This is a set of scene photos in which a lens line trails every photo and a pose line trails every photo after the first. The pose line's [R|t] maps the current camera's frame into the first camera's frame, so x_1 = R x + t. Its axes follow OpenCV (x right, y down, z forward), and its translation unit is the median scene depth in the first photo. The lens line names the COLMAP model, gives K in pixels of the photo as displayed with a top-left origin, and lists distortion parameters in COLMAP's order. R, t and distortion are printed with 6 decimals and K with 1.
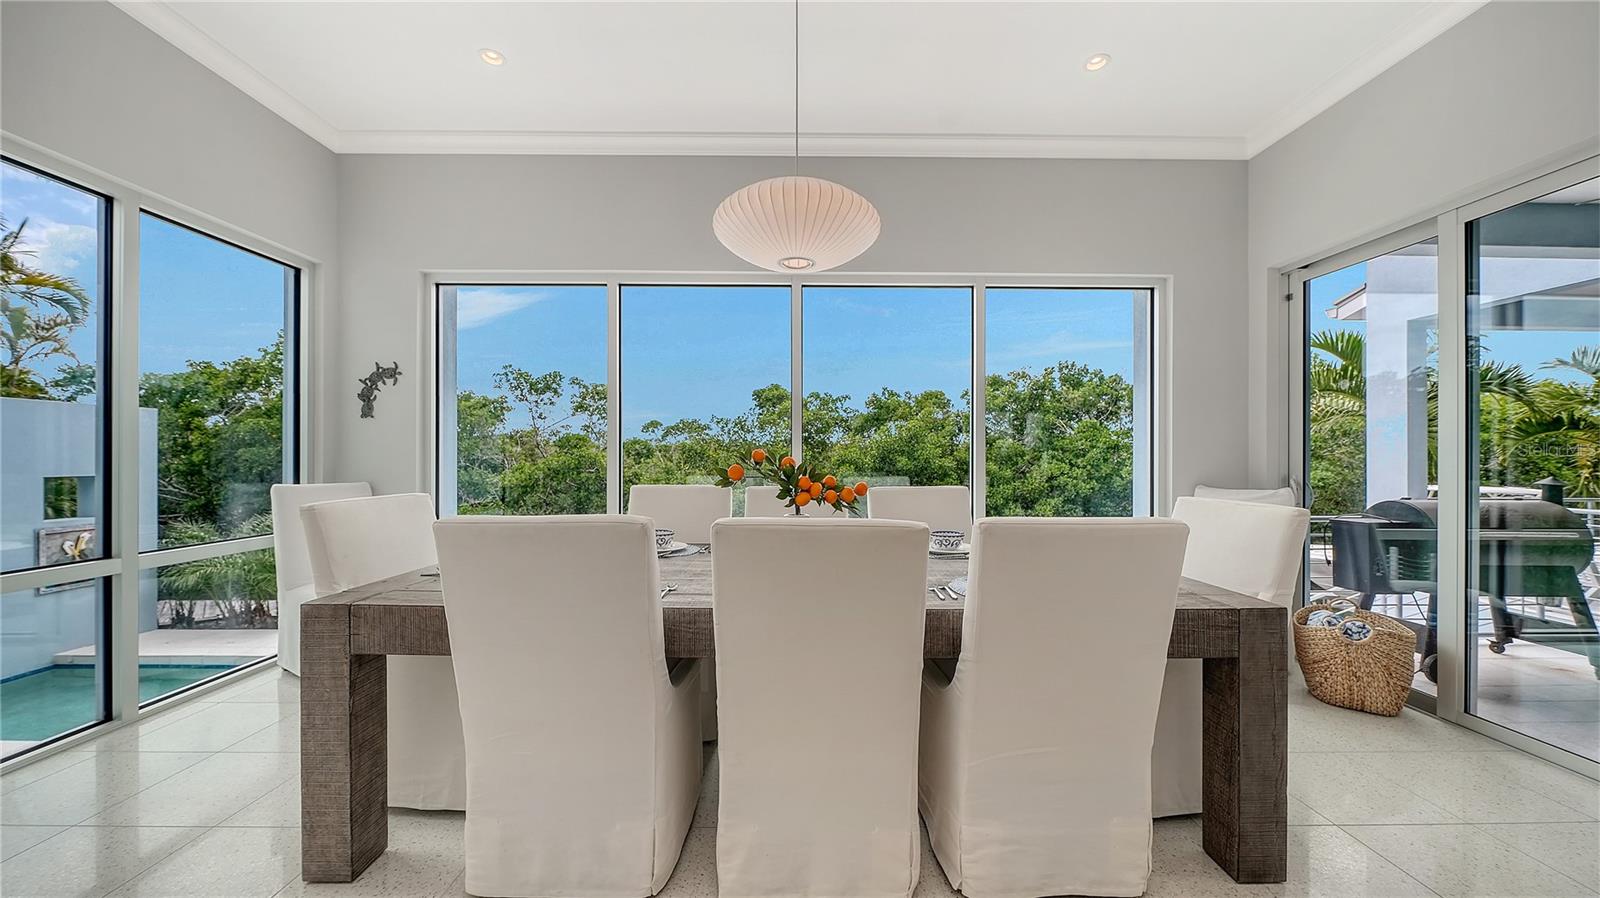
lens RADIAL K [[570.2, 0, 798.0], [0, 570.2, 456.7], [0, 0, 1]] dist [-0.002165, -0.000573]
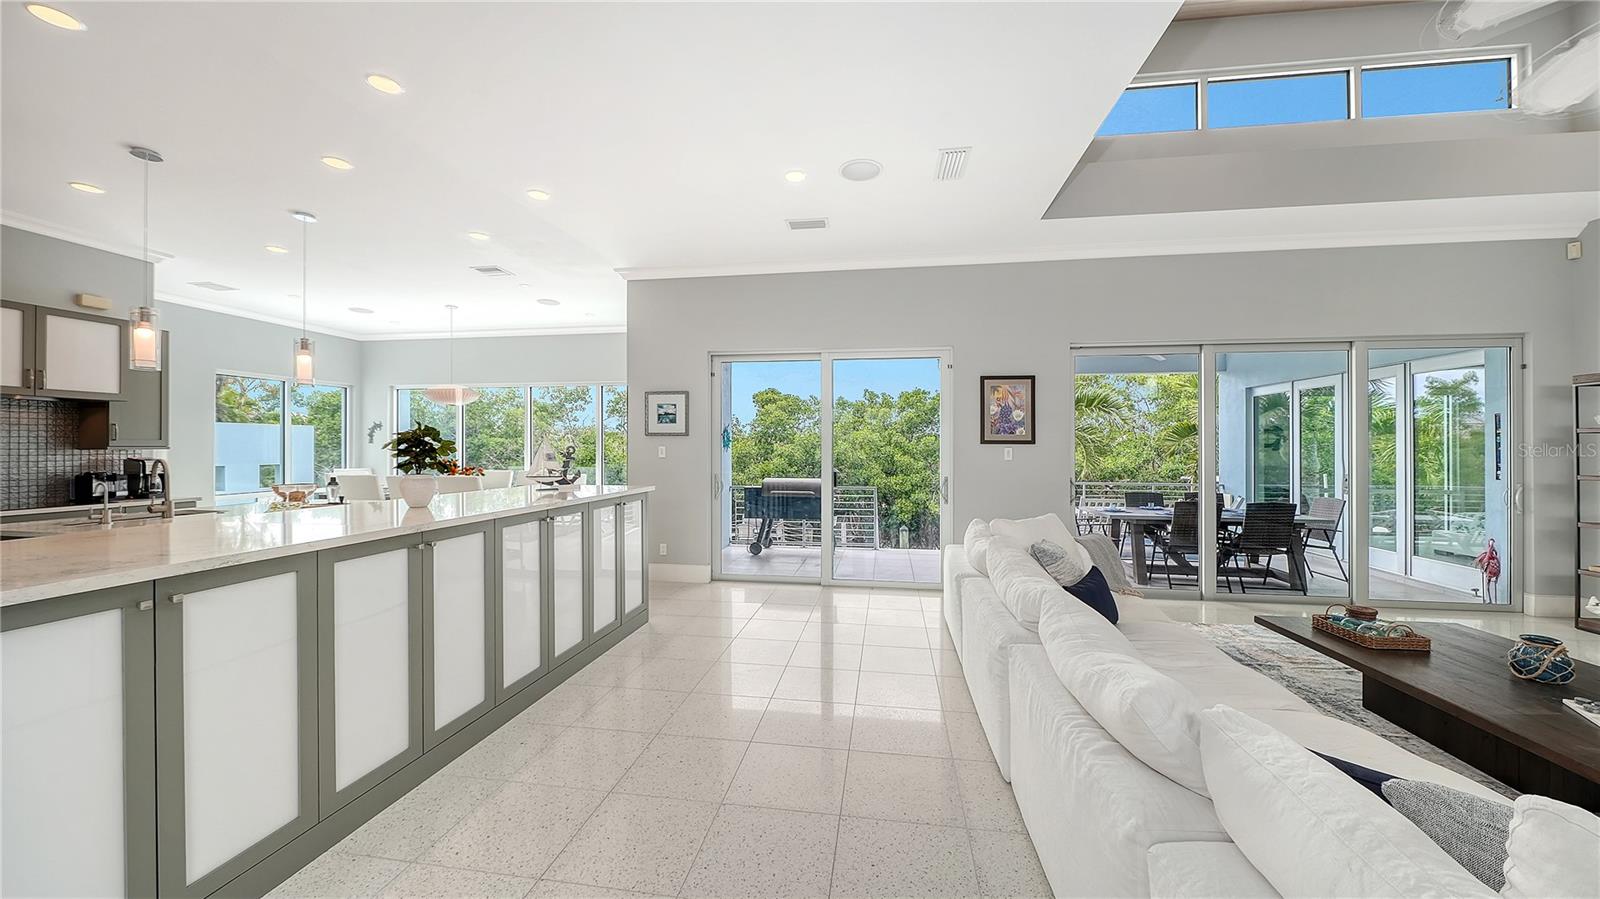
lens RADIAL K [[570.2, 0, 789.0], [0, 570.2, 450.1], [0, 0, 1]] dist [-0.002165, -0.000573]
pose [[0.987059, 0.008800, -0.160116, 1.500114], [-0.008558, 0.999961, 0.002205, -0.059801], [0.160129, -0.000806, 0.987096, -1.217998]]
